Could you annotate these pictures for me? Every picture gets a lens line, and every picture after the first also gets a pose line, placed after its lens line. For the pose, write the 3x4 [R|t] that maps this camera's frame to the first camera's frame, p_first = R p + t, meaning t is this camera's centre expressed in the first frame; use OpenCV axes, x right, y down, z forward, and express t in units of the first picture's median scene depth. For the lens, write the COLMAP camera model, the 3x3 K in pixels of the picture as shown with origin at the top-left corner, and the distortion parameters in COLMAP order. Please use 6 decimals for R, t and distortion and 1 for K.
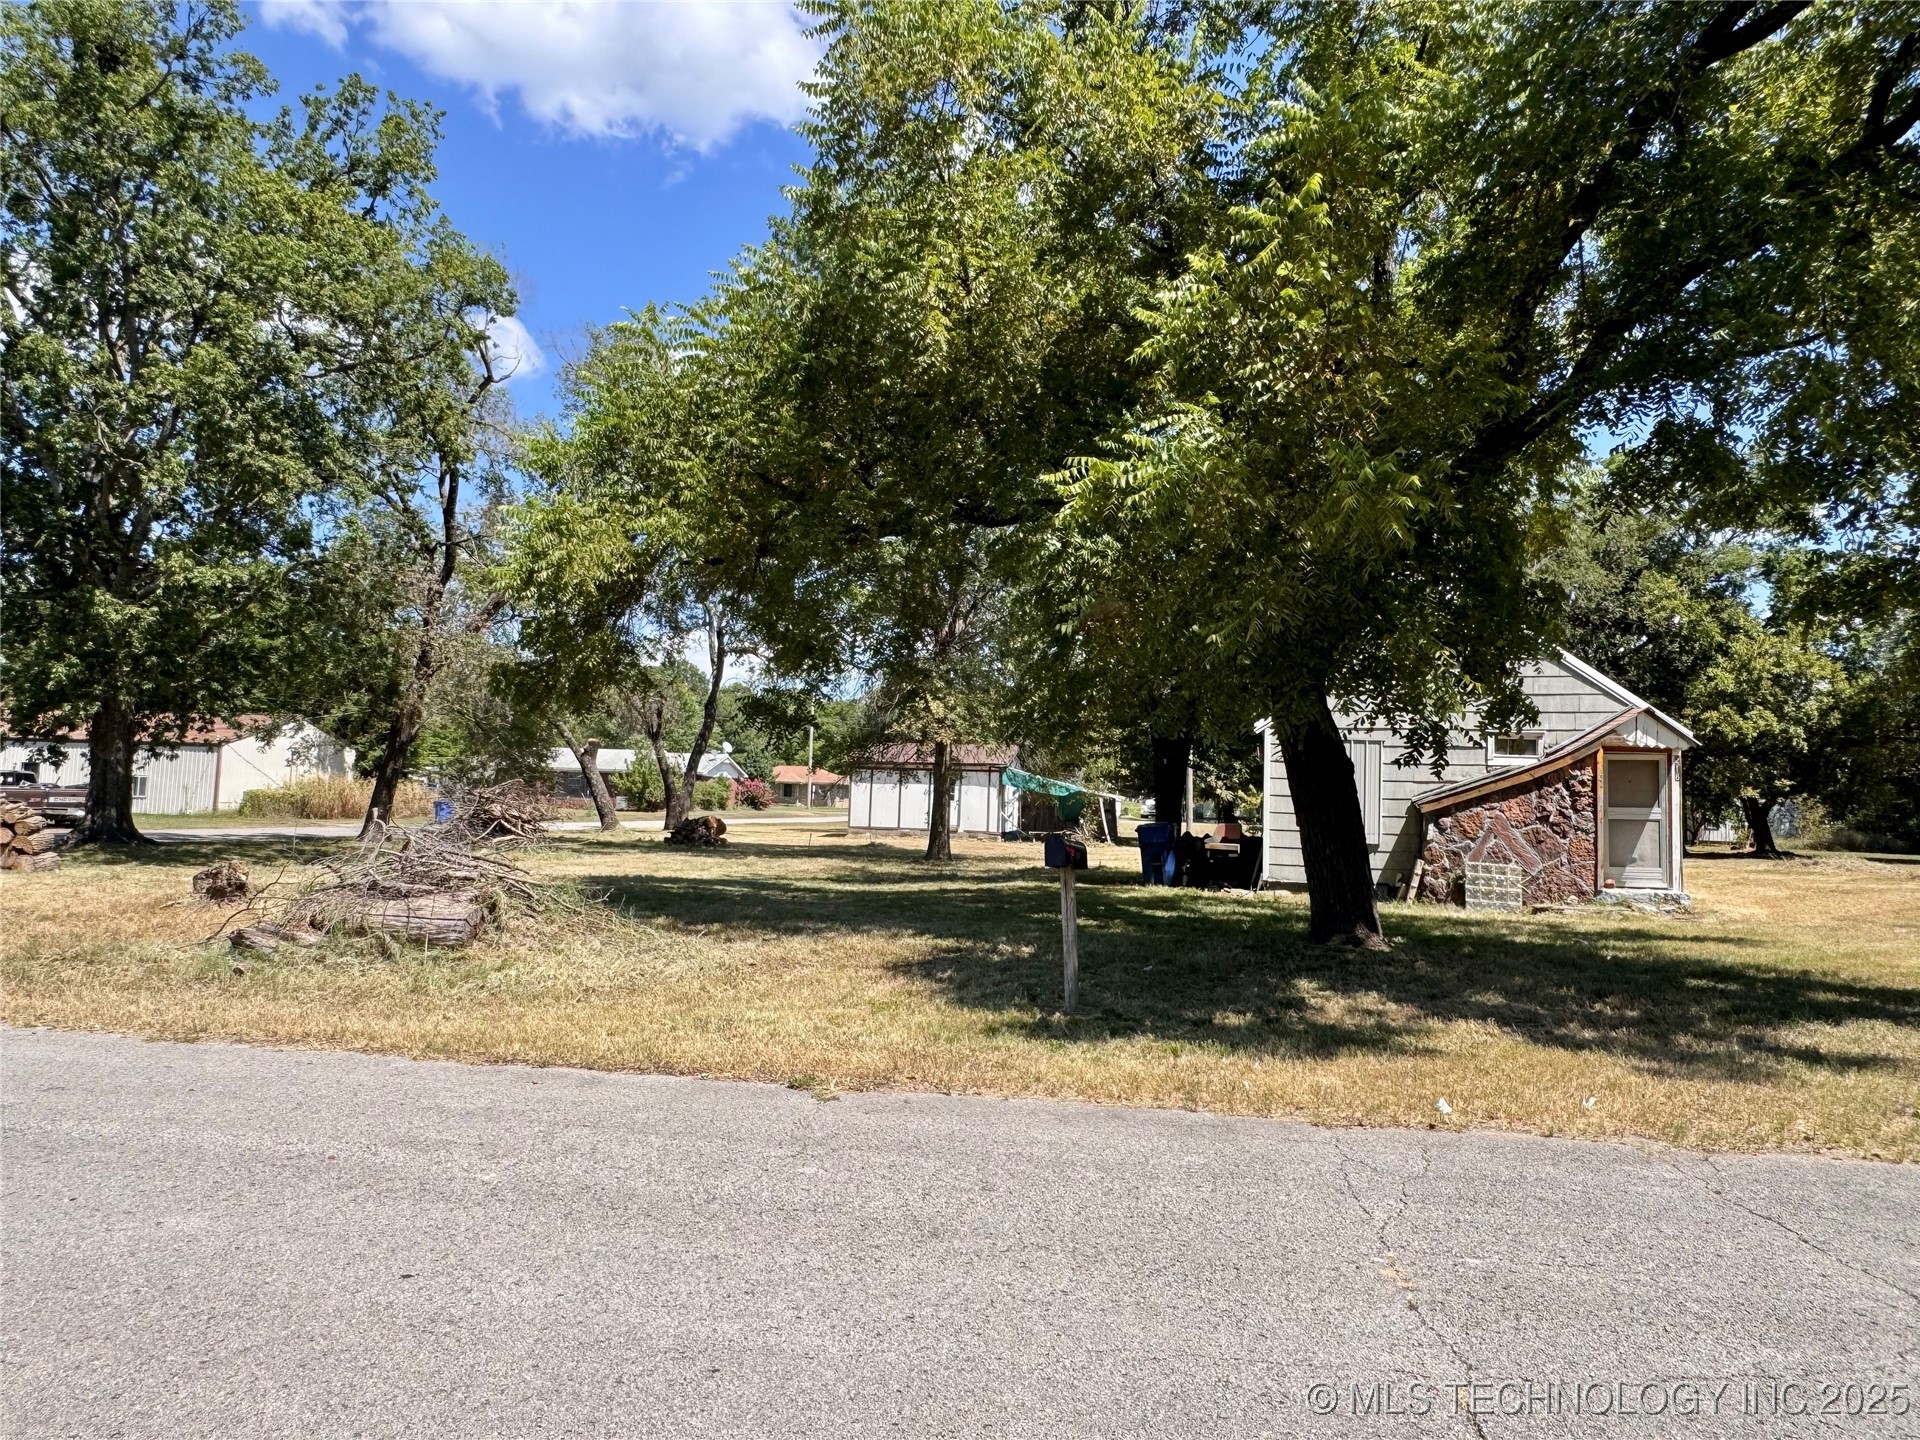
lens RADIAL K [[1247.6, 0, 968.7], [0, 1247.6, 716.9], [0, 0, 1]] dist [0.002344, 0.001060]
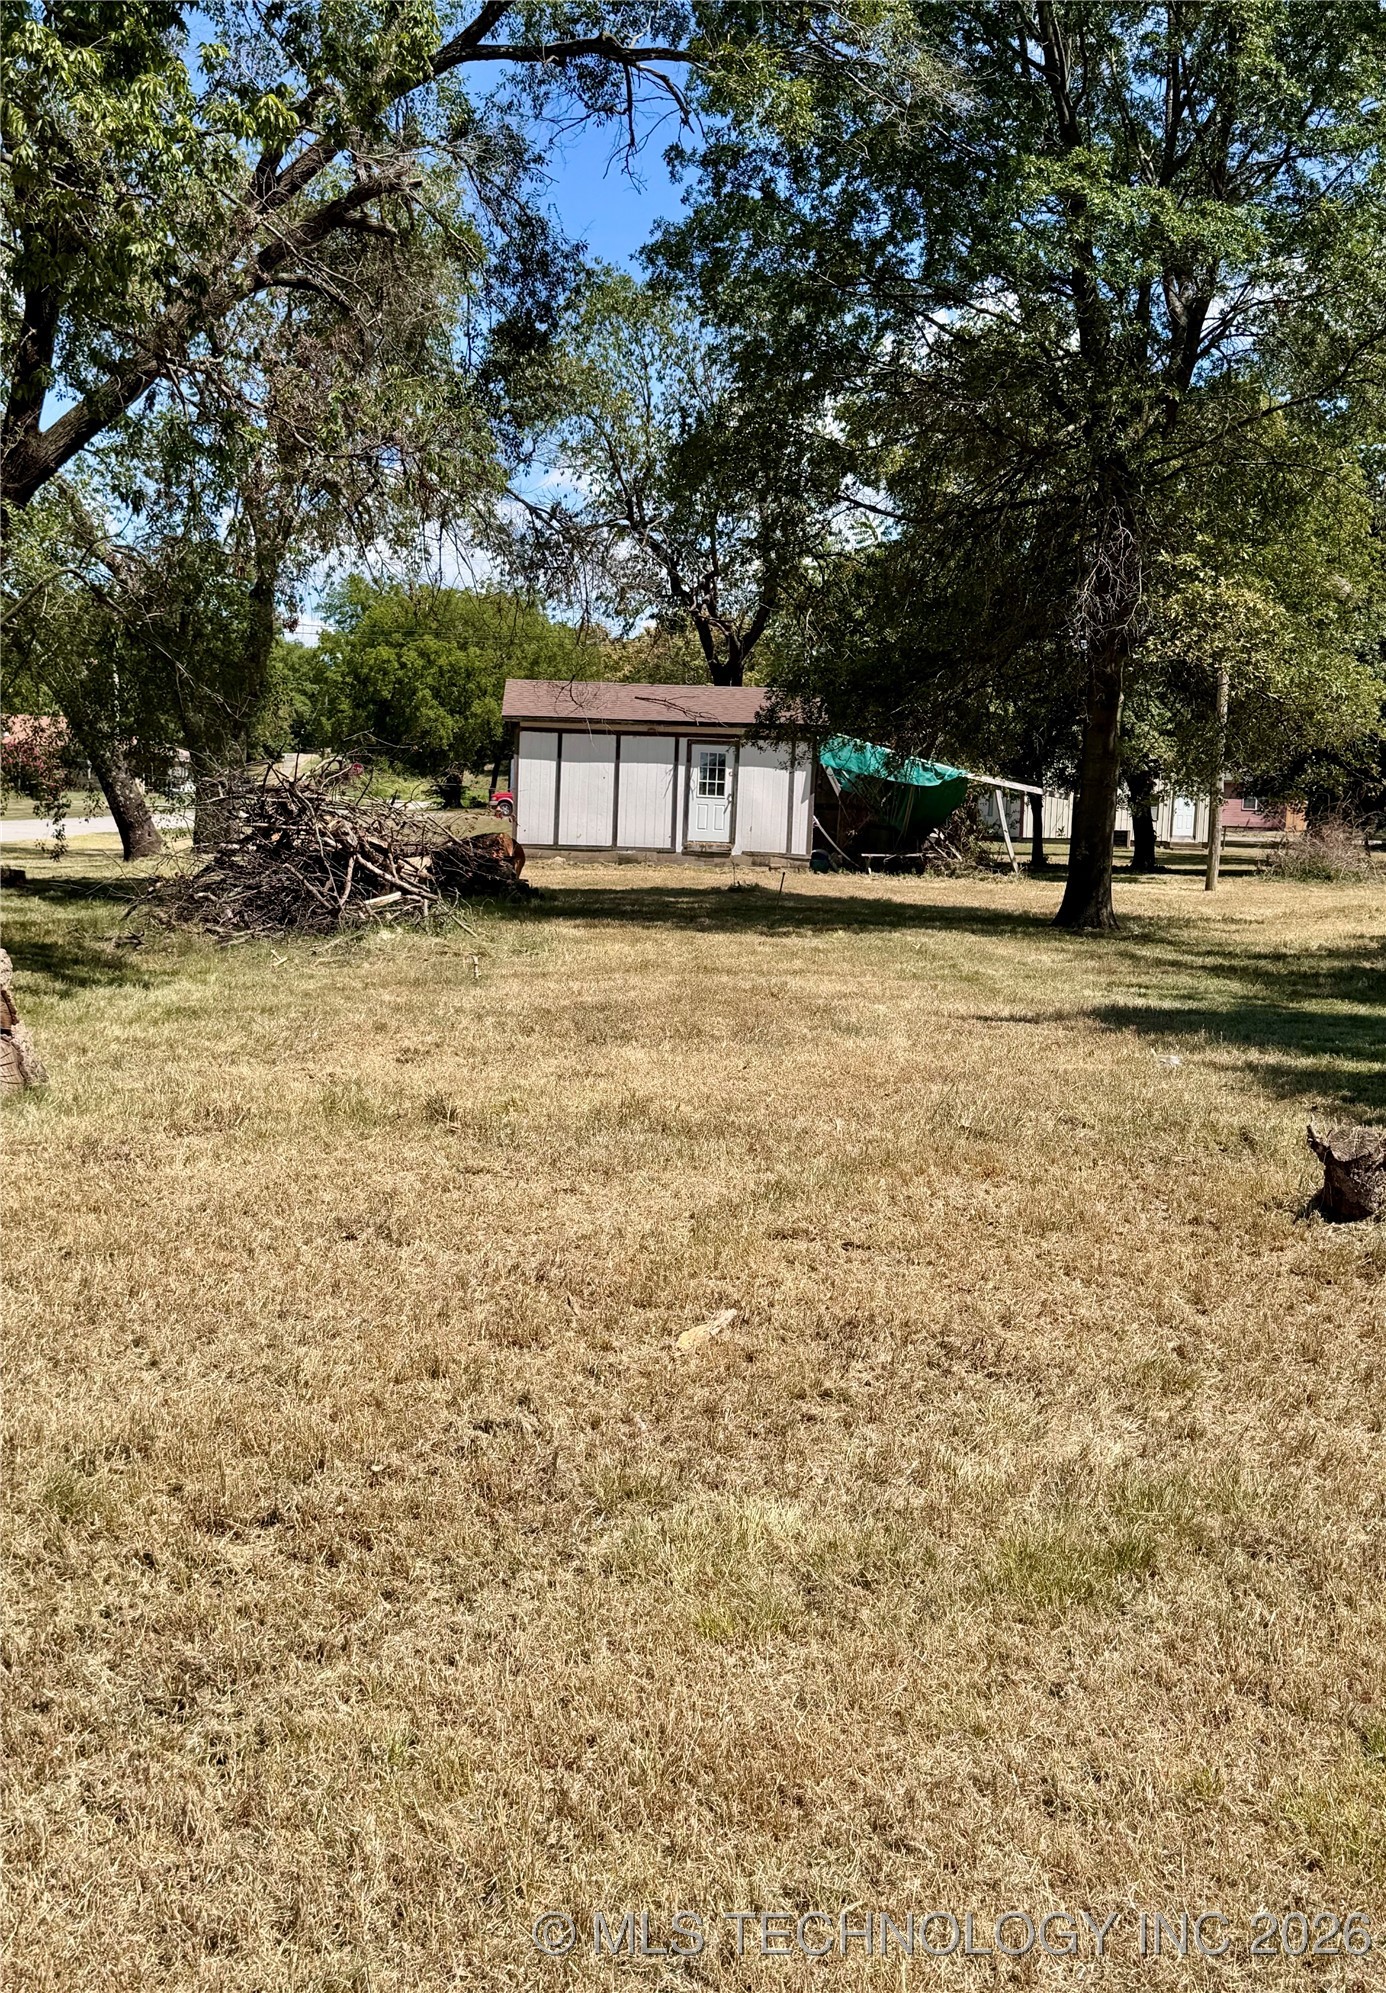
lens RADIAL K [[2057.0, 0, 681.6], [0, 2057.0, 993.5], [0, 0, 1]] dist [0.135107, 0.000000]
pose [[0.972169, -0.018557, 0.233543, -0.593343], [-0.021243, 0.985769, 0.166756, 0.014073], [-0.233314, -0.167076, 0.957941, 0.425682]]
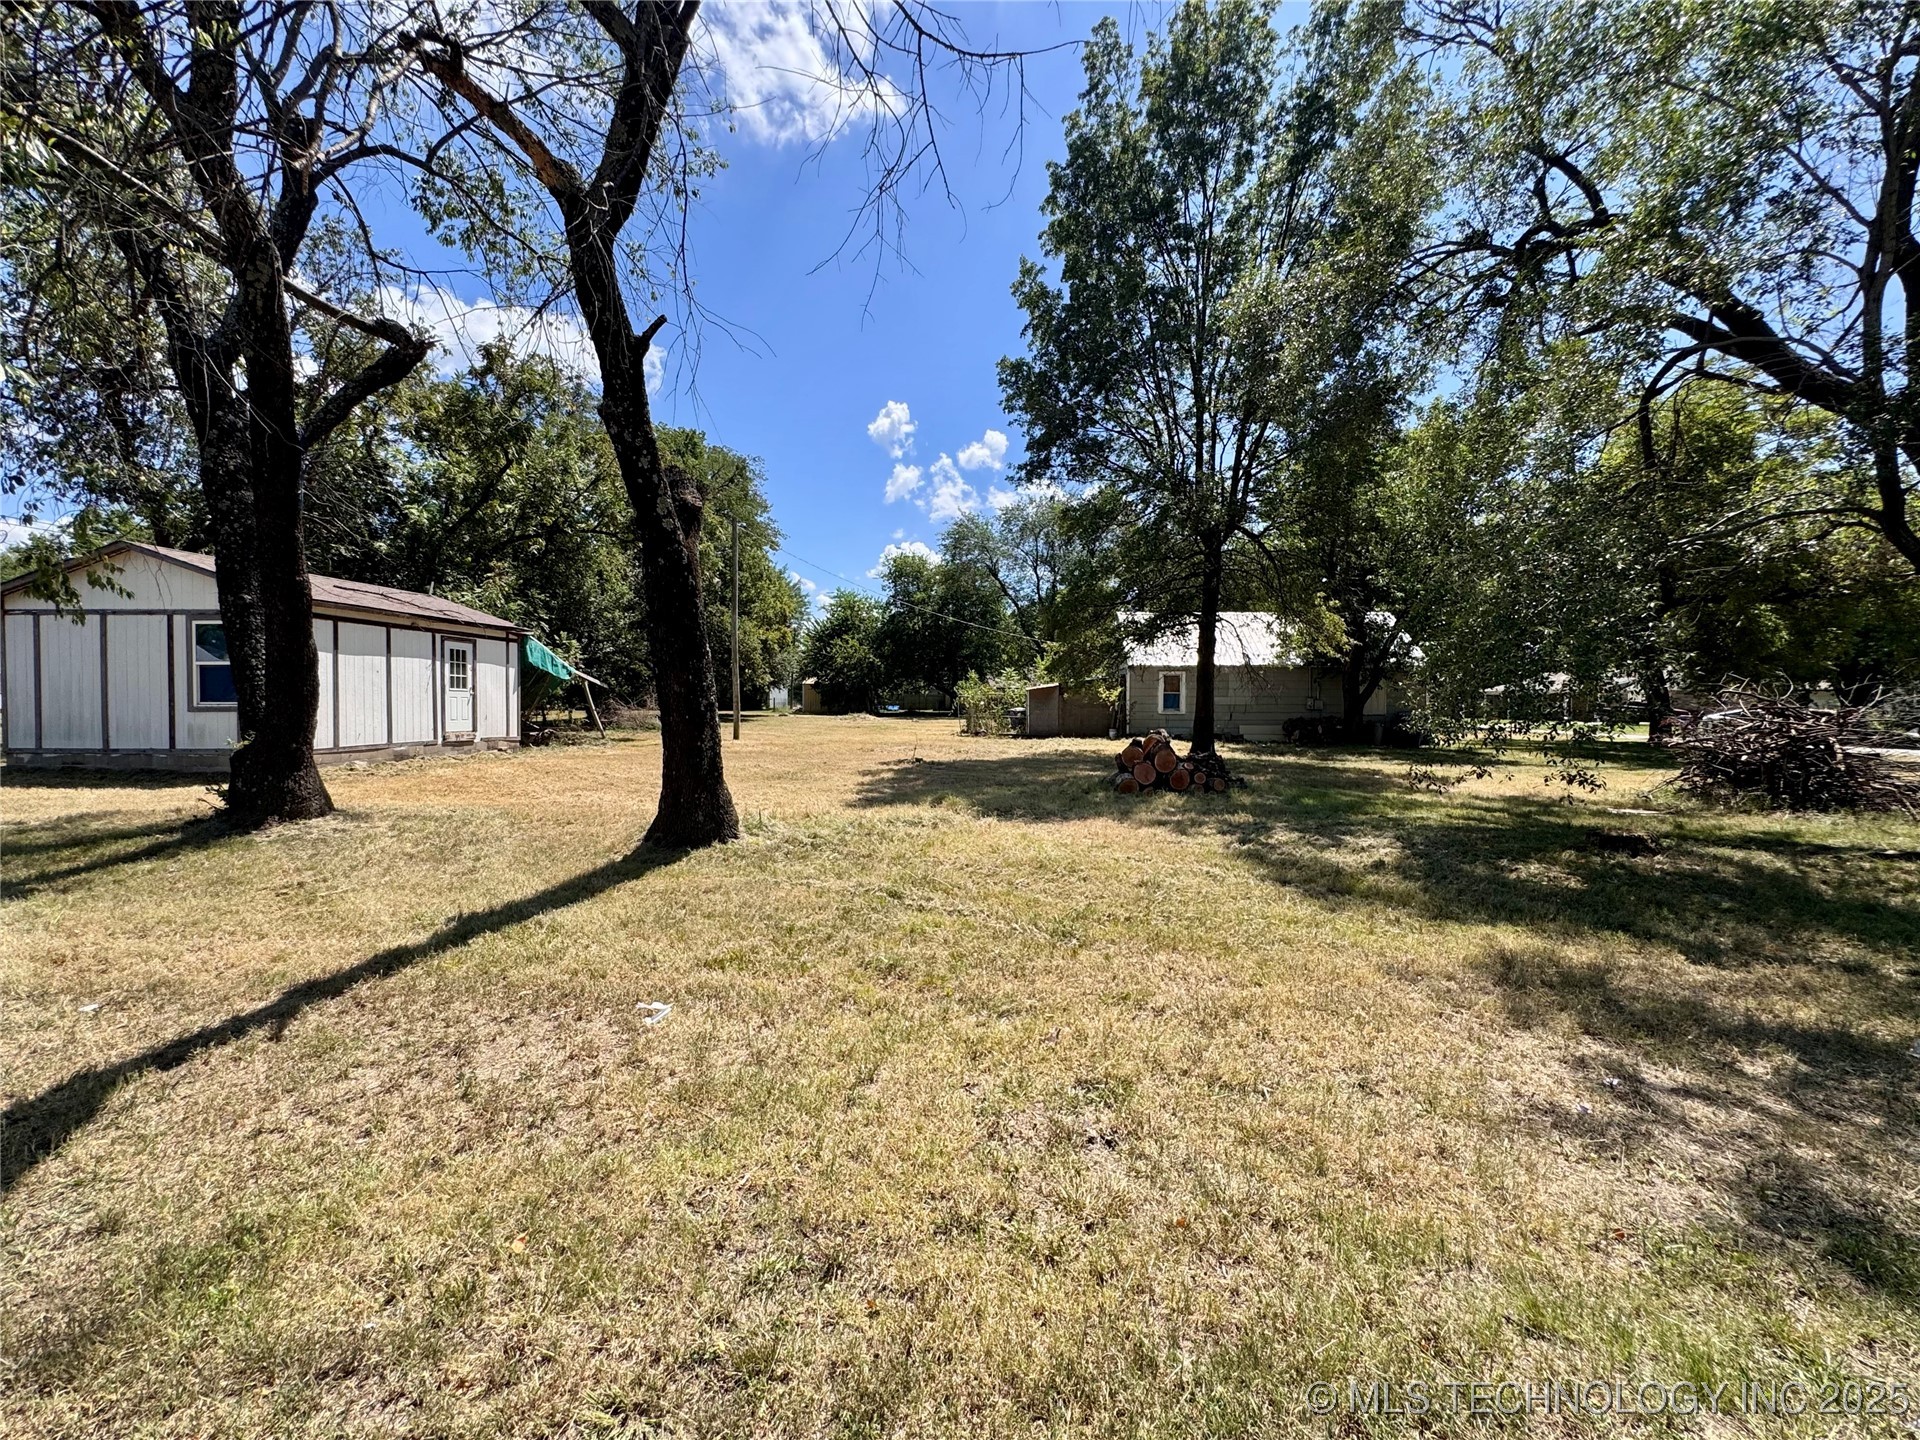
lens RADIAL K [[775.6, 0, 944.7], [0, 775.6, 713.7], [0, 0, 1]] dist [-0.007582, 0.002954]
pose [[-0.138029, -0.045196, 0.989396, -0.986320], [-0.086066, 0.995727, 0.033478, 0.119759], [-0.986682, -0.080532, -0.141329, 2.090041]]
